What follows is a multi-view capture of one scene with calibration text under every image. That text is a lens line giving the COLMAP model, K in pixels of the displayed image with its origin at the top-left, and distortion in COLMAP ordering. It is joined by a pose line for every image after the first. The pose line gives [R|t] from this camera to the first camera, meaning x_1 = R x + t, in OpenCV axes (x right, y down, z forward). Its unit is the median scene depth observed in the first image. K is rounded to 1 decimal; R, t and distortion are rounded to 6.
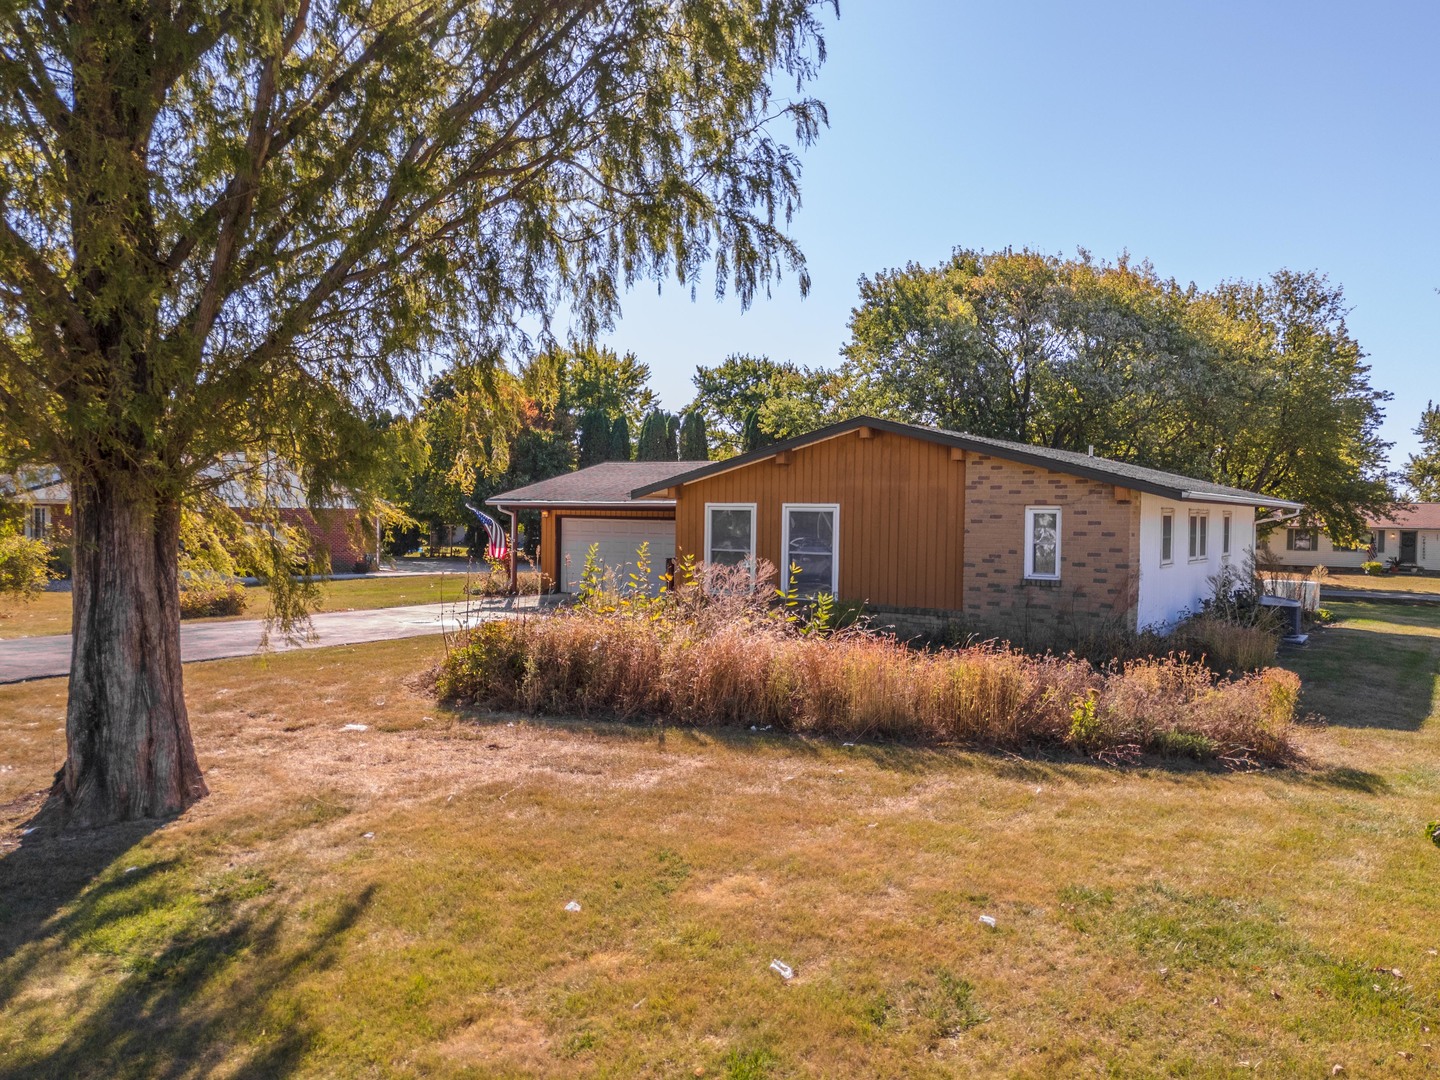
lens RADIAL K [[1054.9, 0, 720.0], [0, 1054.9, 540.0], [0, 0, 1]] dist [0.068475, -0.057997]
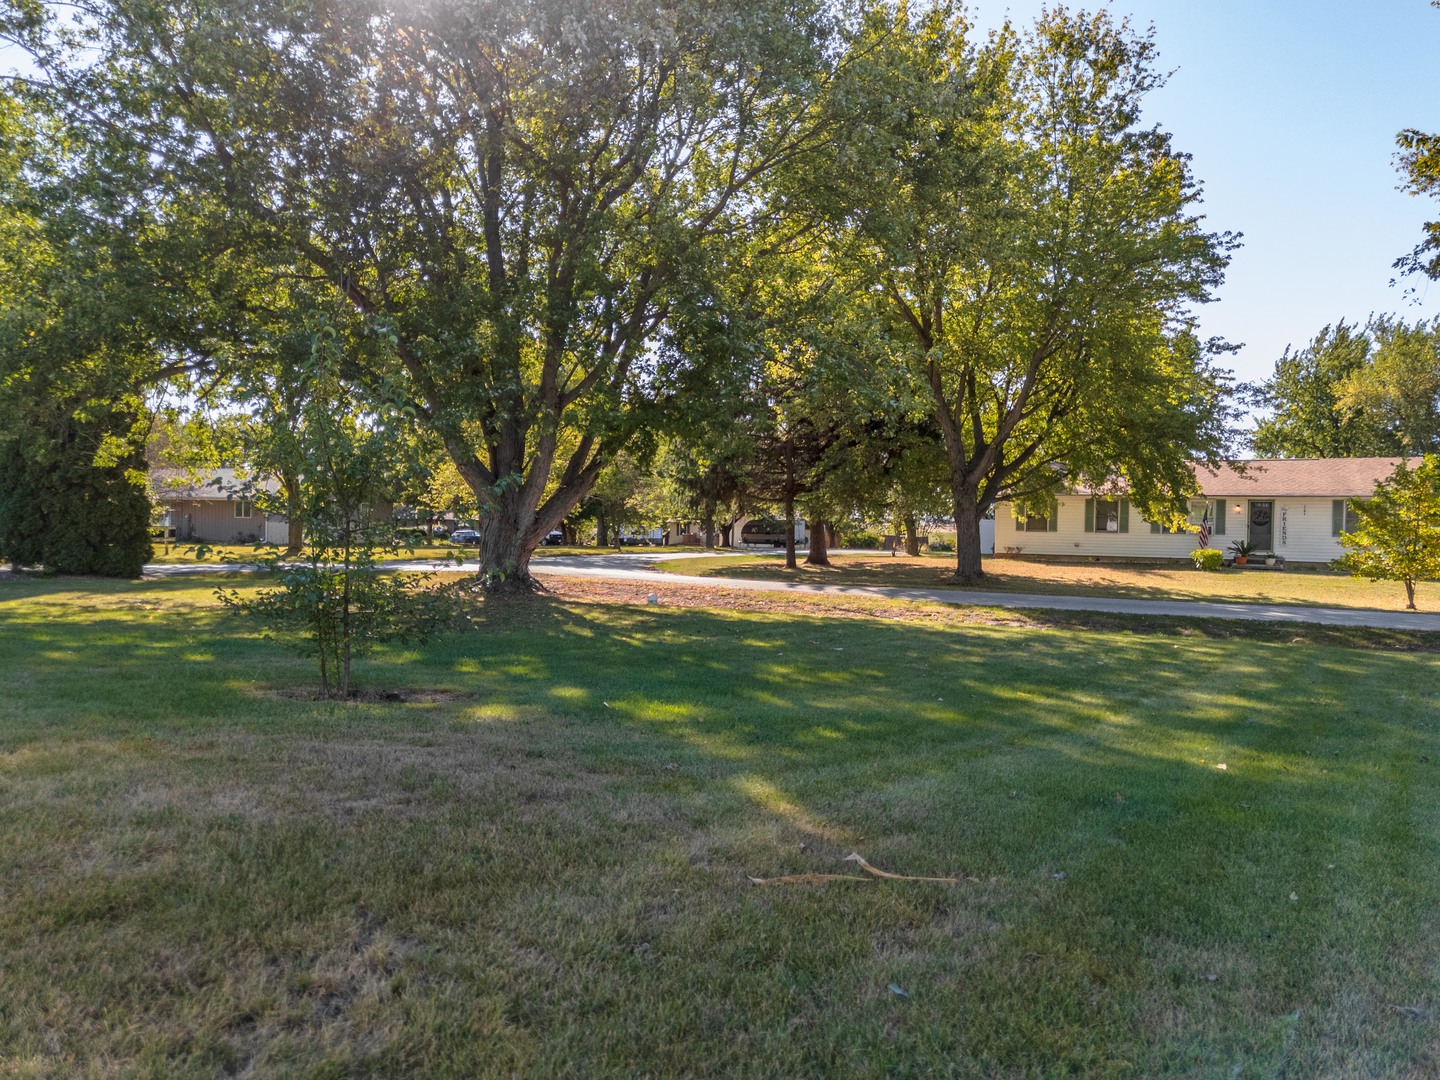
lens RADIAL K [[1054.9, 0, 720.0], [0, 1054.9, 540.0], [0, 0, 1]] dist [0.068475, -0.057997]
pose [[0.993423, -0.001261, 0.114491, 0.259567], [0.001347, 0.999999, -0.000672, 0.015458], [-0.114490, 0.000822, 0.993424, 0.422820]]
